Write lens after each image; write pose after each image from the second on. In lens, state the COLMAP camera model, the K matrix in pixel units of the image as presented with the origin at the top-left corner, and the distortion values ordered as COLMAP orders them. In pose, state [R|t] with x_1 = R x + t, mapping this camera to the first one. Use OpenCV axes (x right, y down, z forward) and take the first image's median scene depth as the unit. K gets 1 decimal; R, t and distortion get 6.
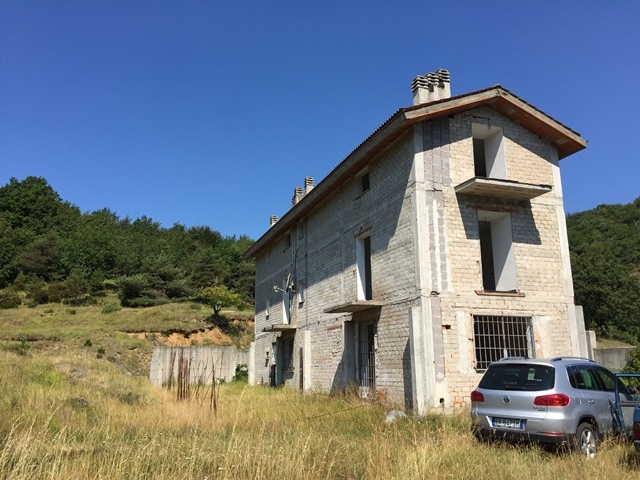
lens RADIAL K [[539.2, 0, 320.5], [0, 539.2, 243.7], [0, 0, 1]] dist [0.069101, -0.053921]
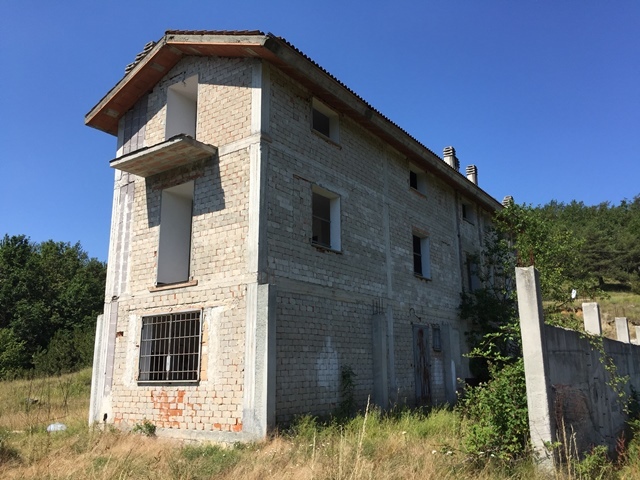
lens RADIAL K [[539.2, 0, 317.8], [0, 539.2, 238.8], [0, 0, 1]] dist [0.069101, -0.053921]
pose [[0.571312, -0.195011, -0.797229, 1.039603], [0.193725, 0.975956, -0.099902, 0.136558], [0.797542, -0.097368, 0.595354, 0.659370]]
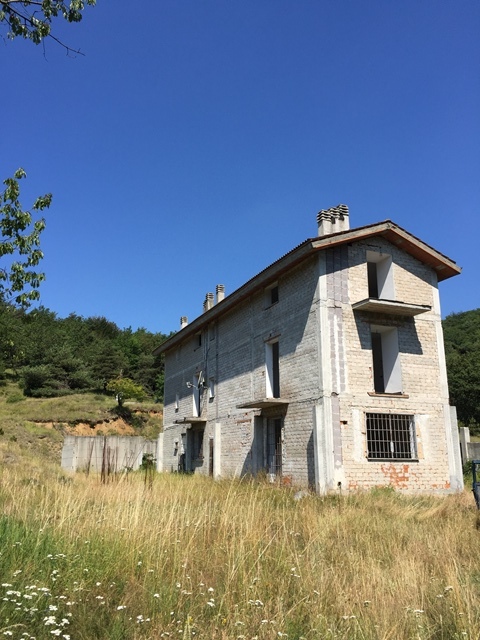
lens RADIAL K [[539.2, 0, 235.2], [0, 539.2, 319.5], [0, 0, 1]] dist [0.069101, -0.053921]
pose [[0.998766, 0.023735, 0.043632, -0.058615], [-0.022471, 0.999320, -0.029239, -0.030107], [-0.044296, 0.028223, 0.998620, -0.173198]]
